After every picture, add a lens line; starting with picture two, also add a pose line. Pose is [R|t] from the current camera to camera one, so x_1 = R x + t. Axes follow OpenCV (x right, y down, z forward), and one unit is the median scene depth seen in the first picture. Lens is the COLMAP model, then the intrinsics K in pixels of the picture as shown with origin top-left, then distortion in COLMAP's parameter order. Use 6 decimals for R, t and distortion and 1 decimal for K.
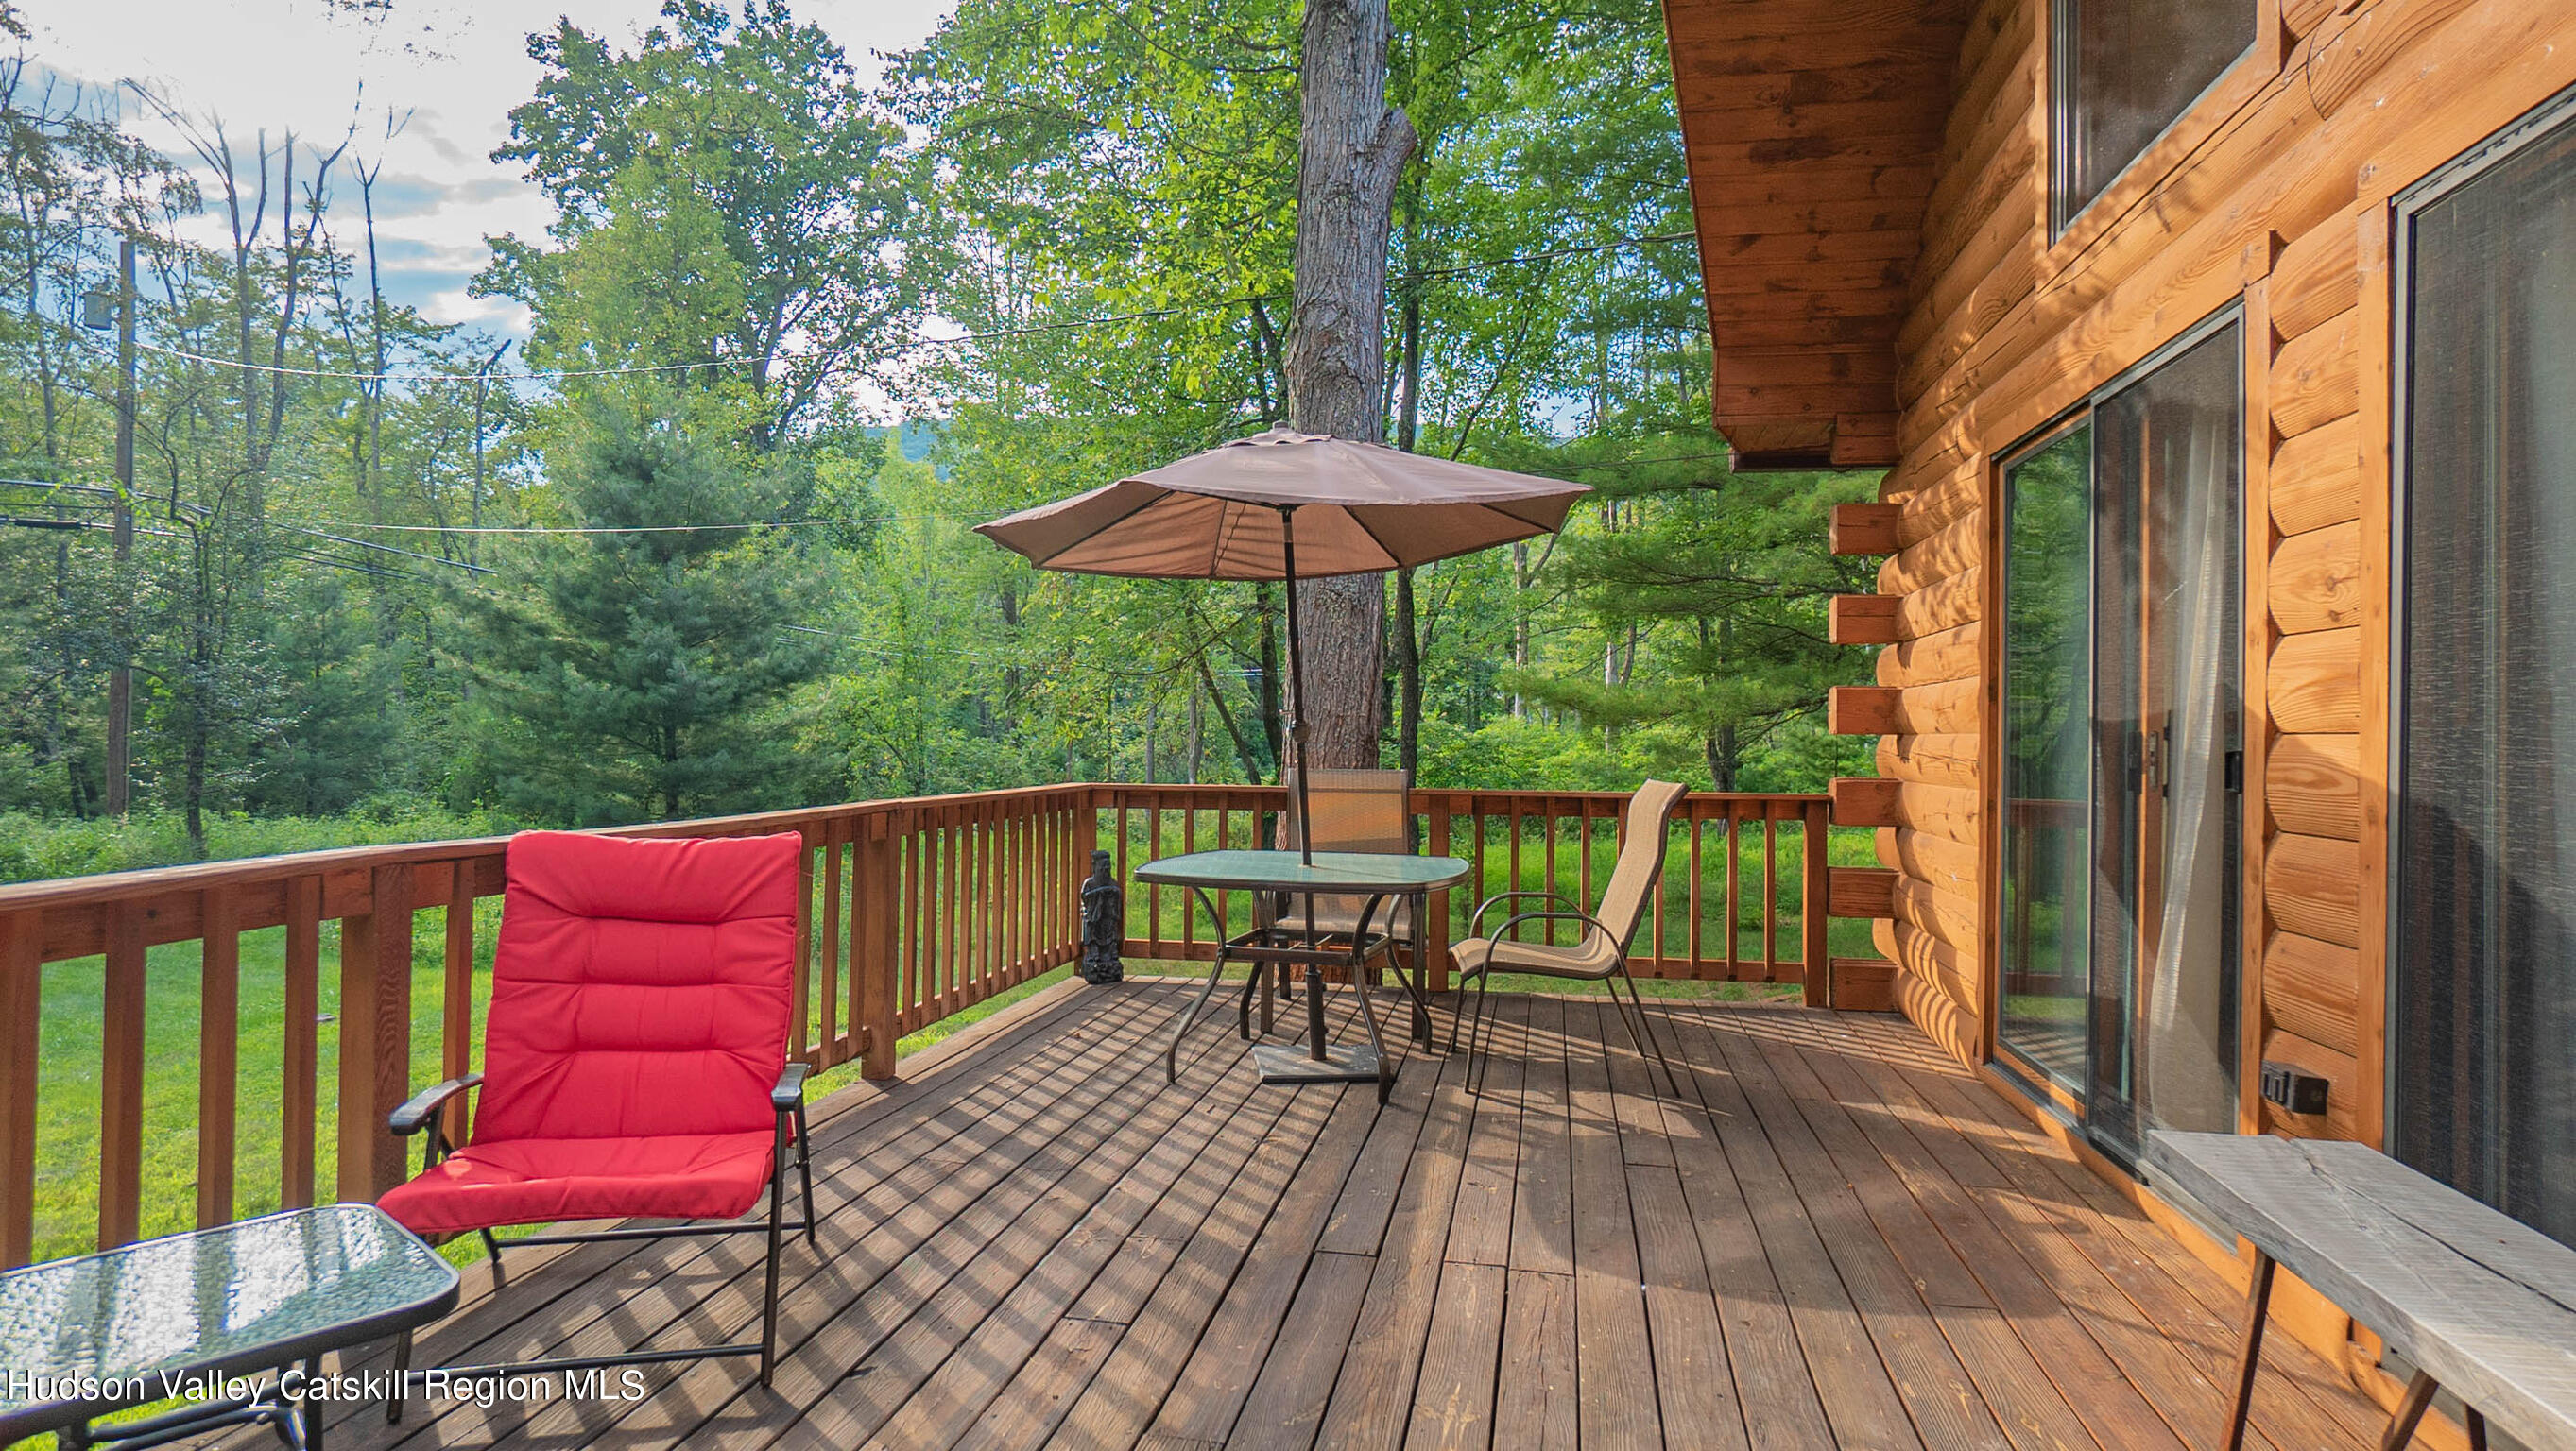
lens RADIAL K [[1378.0, 0, 1286.2], [0, 1378.0, 713.0], [0, 0, 1]] dist [-0.028592, 0.013728]
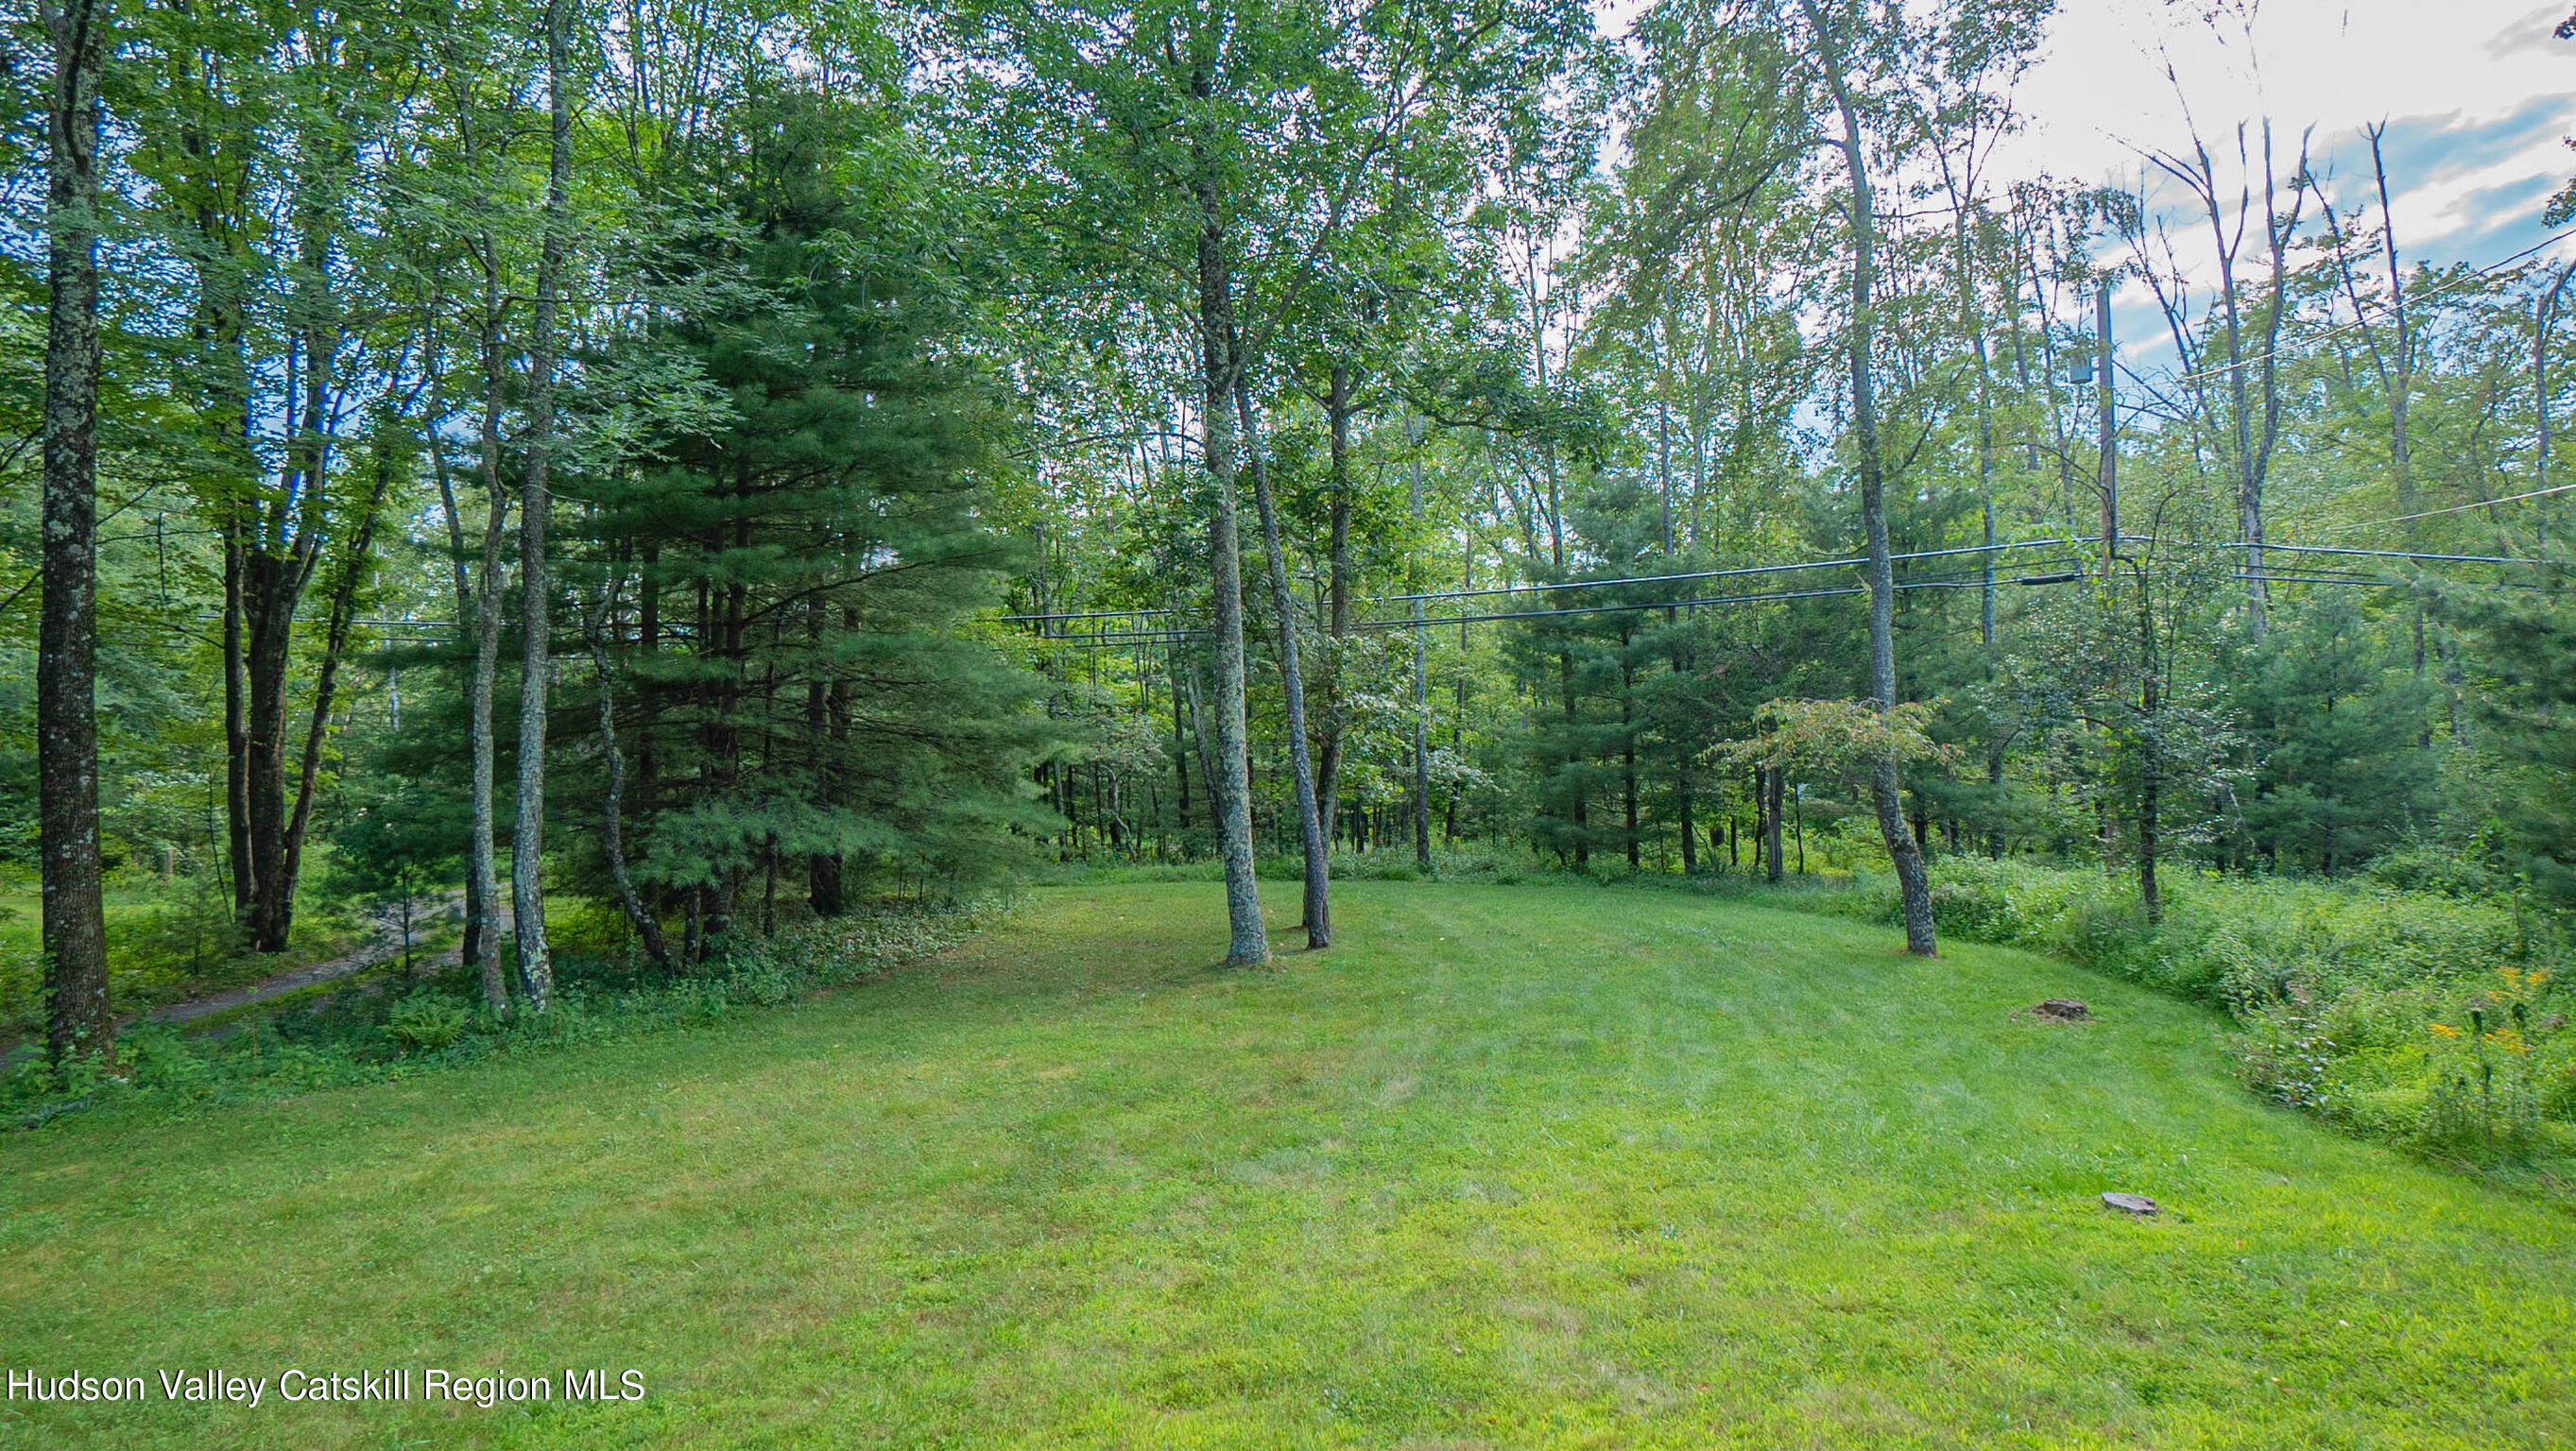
lens RADIAL K [[1378.0, 0, 1281.7], [0, 1378.0, 720.7], [0, 0, 1]] dist [-0.028592, 0.013728]
pose [[0.254523, -0.032981, -0.966504, -0.053171], [0.021702, 0.999361, -0.028387, -0.015069], [0.966823, -0.013749, 0.255077, 0.185144]]
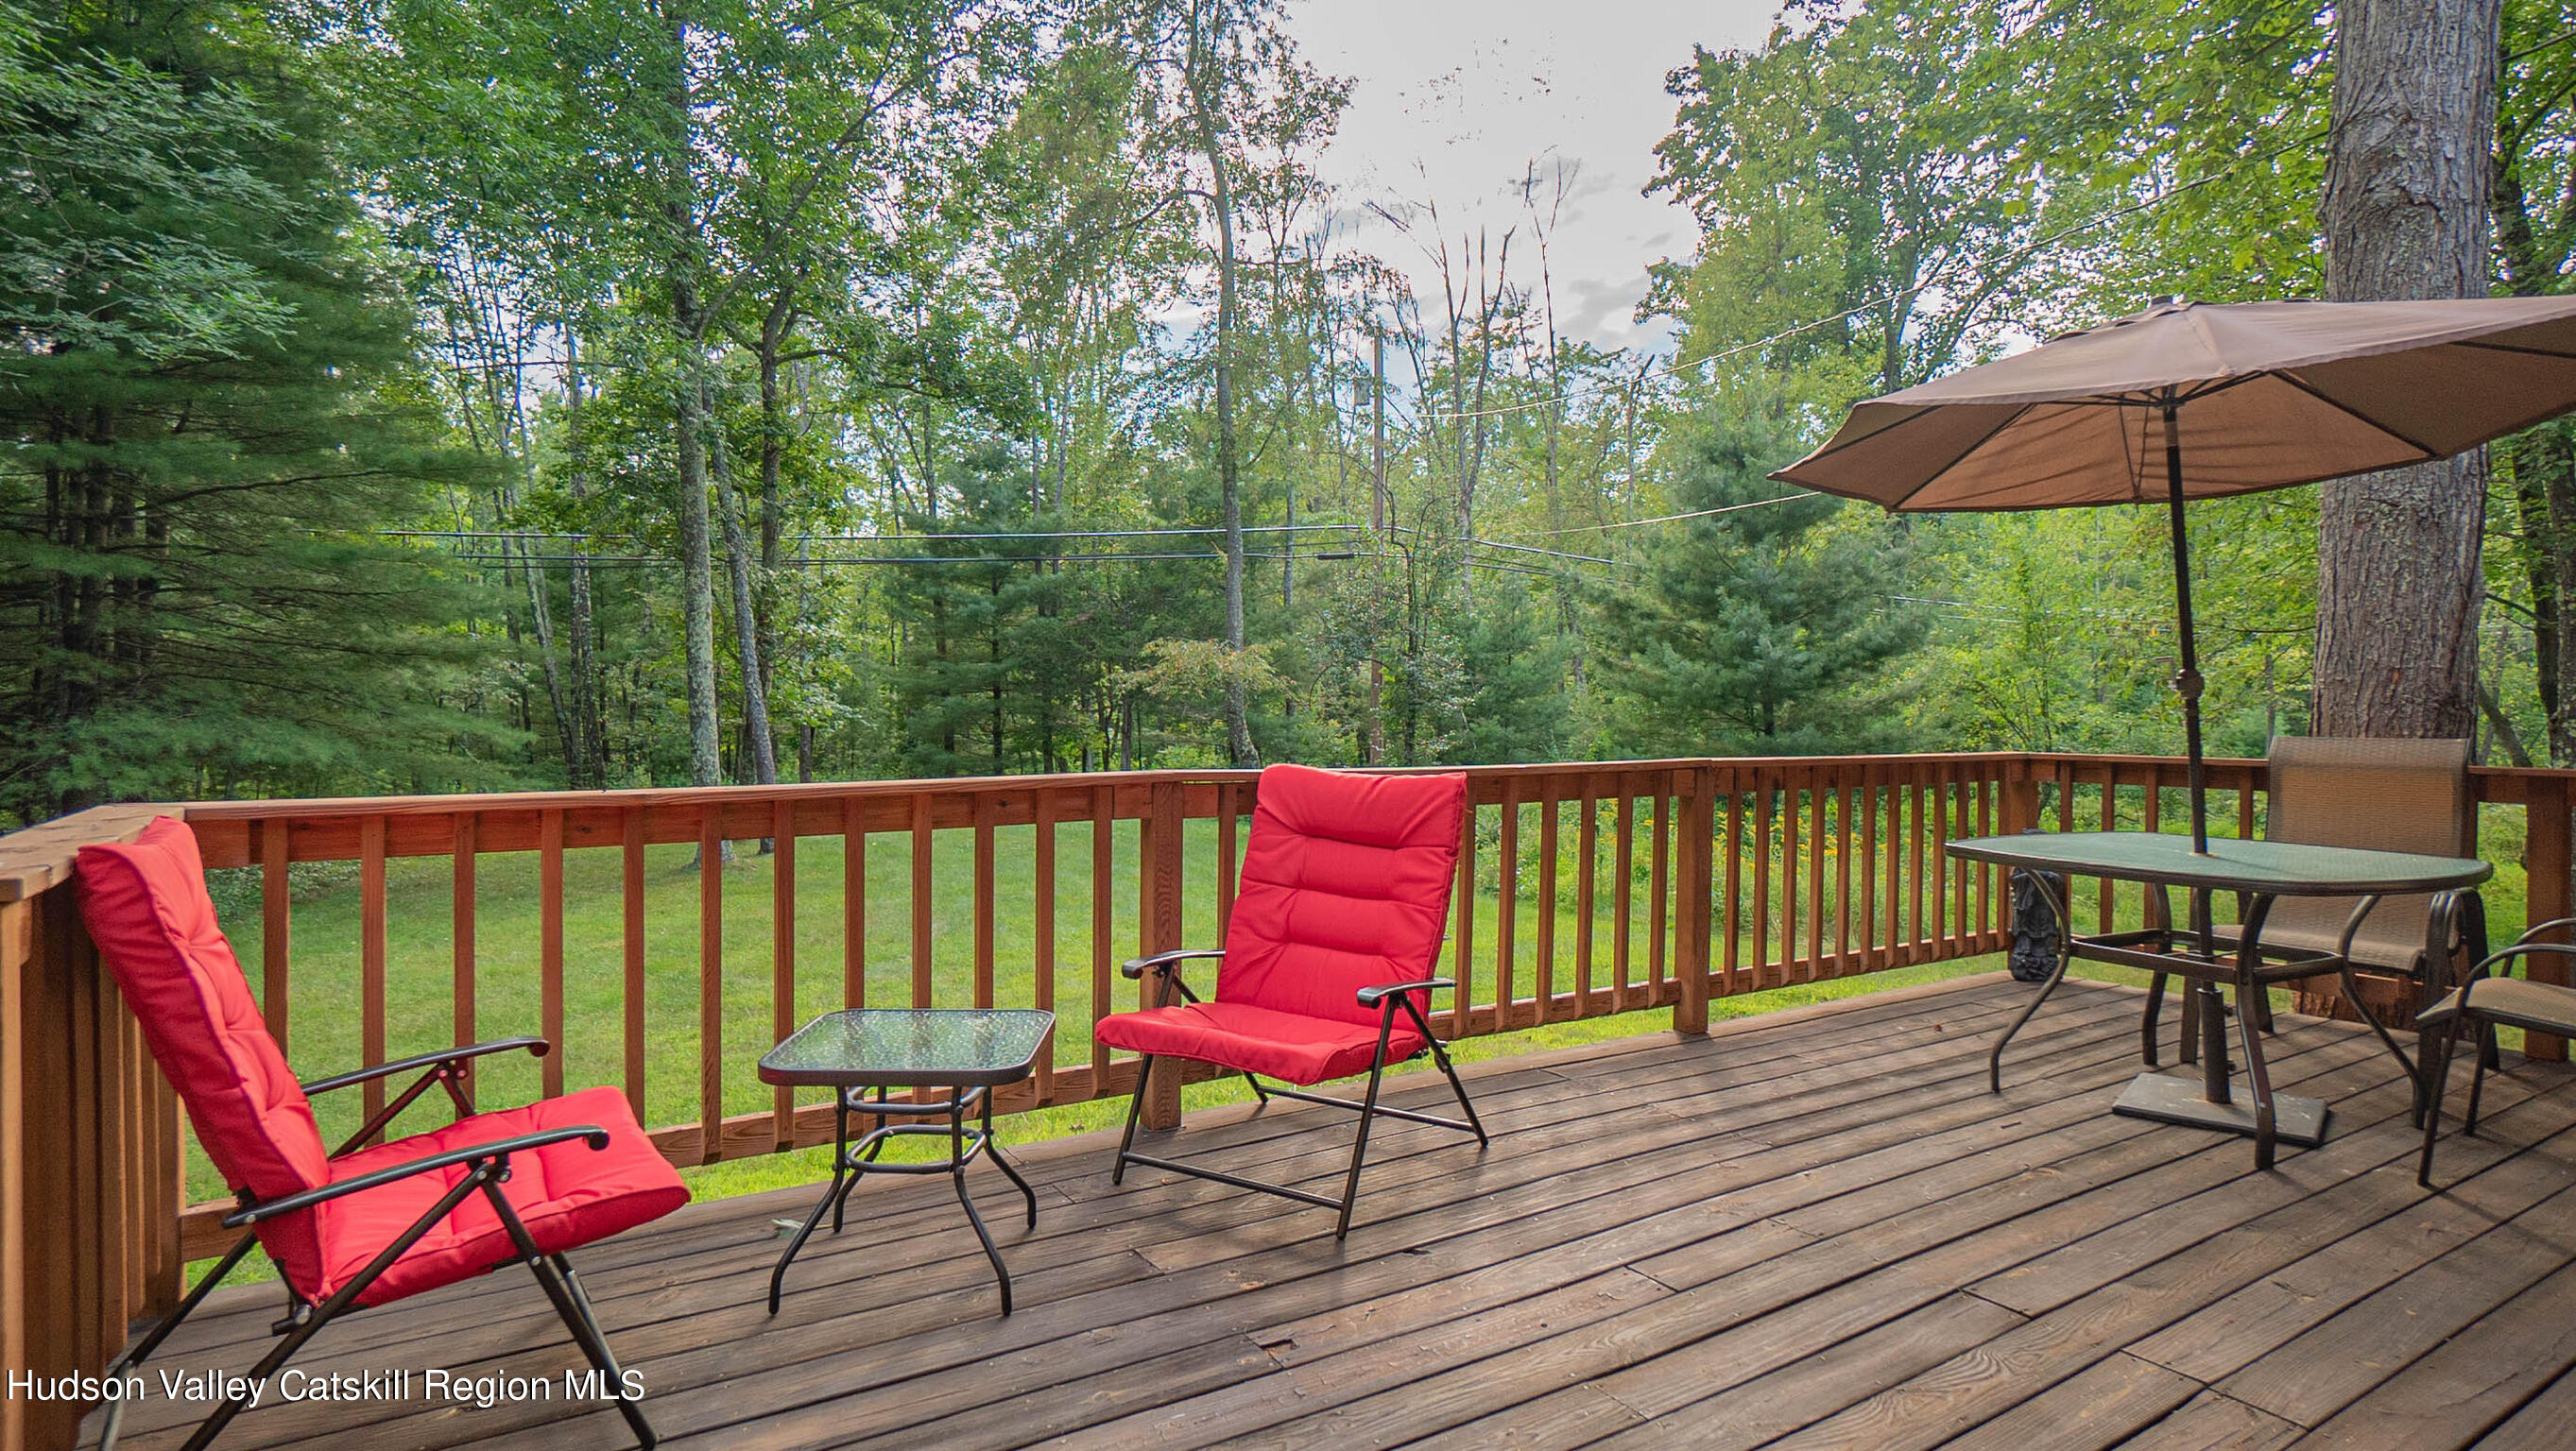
lens RADIAL K [[1378.0, 0, 1278.6], [0, 1378.0, 713.6], [0, 0, 1]] dist [-0.028592, 0.013728]
pose [[0.688786, -0.001313, -0.724964, 0.048407], [0.012384, 0.999874, 0.009956, 0.003675], [0.724859, -0.015835, 0.688715, 0.017978]]
